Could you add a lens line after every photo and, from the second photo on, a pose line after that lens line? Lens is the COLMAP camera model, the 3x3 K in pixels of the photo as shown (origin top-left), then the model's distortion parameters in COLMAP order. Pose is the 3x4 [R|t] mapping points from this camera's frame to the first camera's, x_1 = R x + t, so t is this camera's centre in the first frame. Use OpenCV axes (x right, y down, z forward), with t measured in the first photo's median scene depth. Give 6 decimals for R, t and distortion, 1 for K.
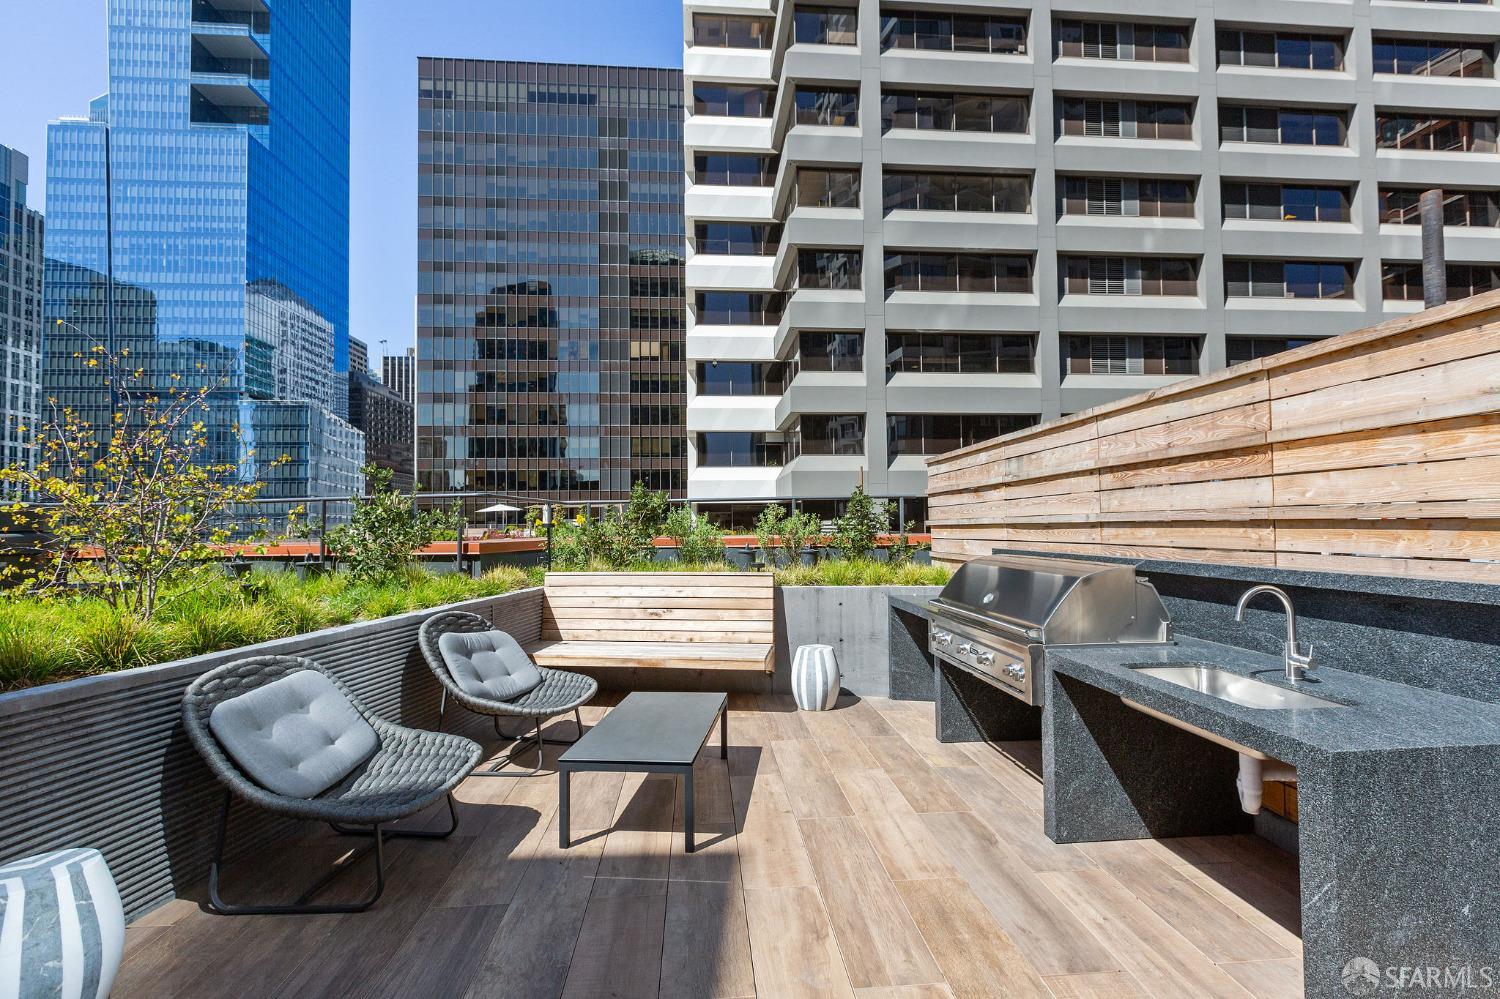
lens RADIAL K [[663.1, 0, 745.2], [0, 663.1, 502.7], [0, 0, 1]] dist [-0.001195, 0.000244]
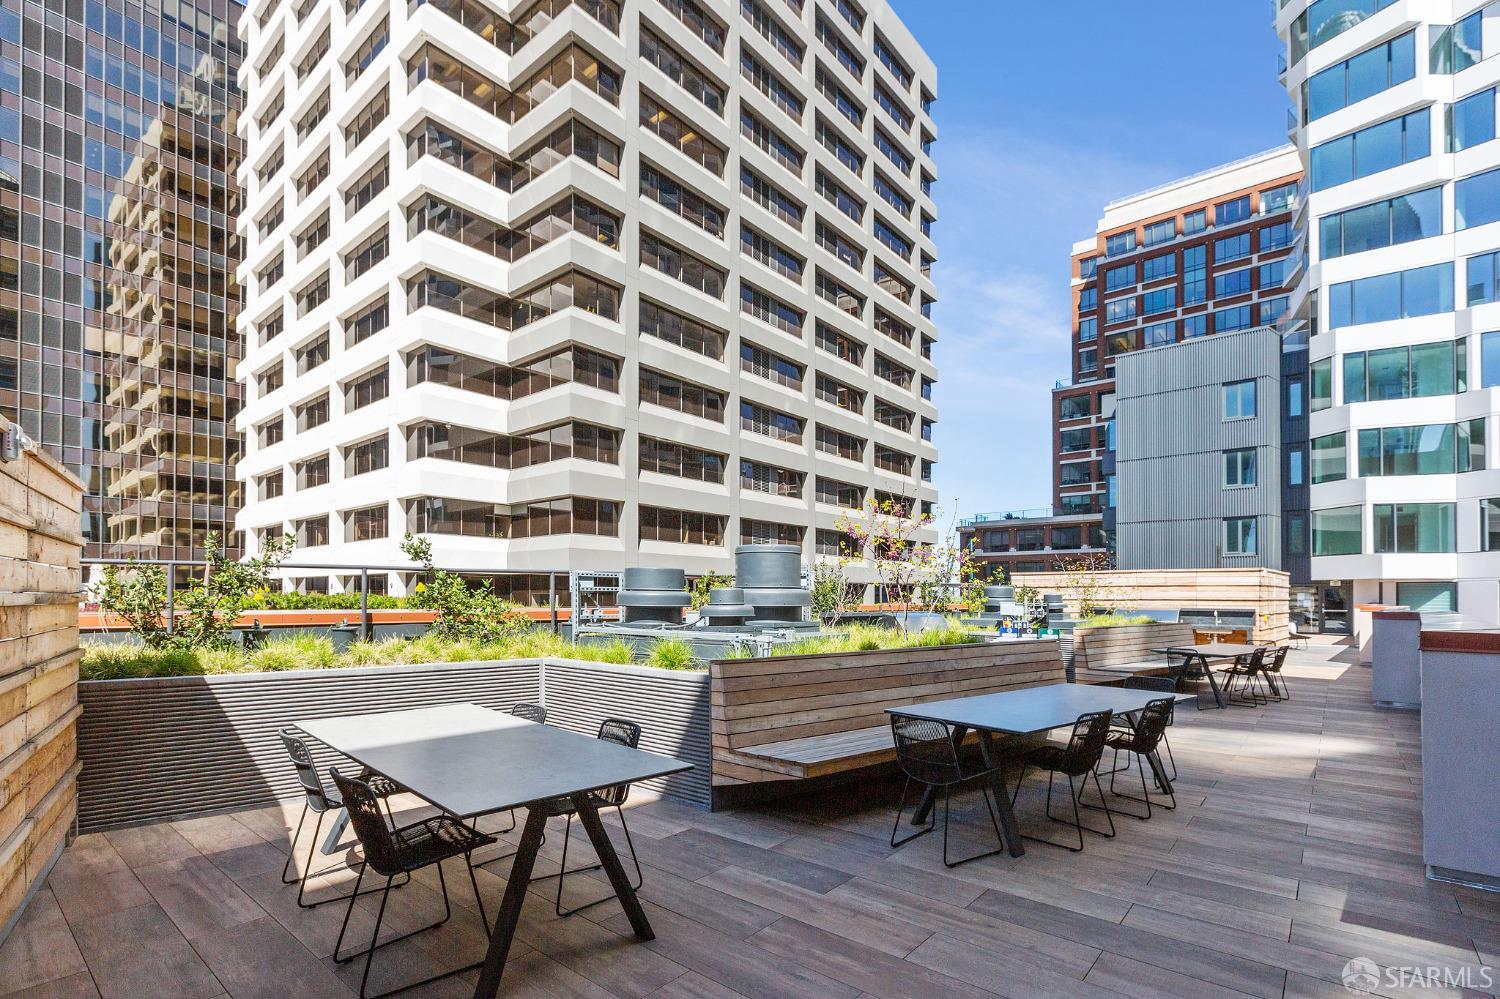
lens RADIAL K [[695.4, 0, 767.4], [0, 695.4, 577.5], [0, 0, 1]] dist [-0.001033, 0.000699]
pose [[0.701196, 0.035391, 0.712090, -0.493752], [-0.037198, 0.999223, -0.013032, 0.004577], [-0.711998, -0.017350, 0.701967, -0.040933]]
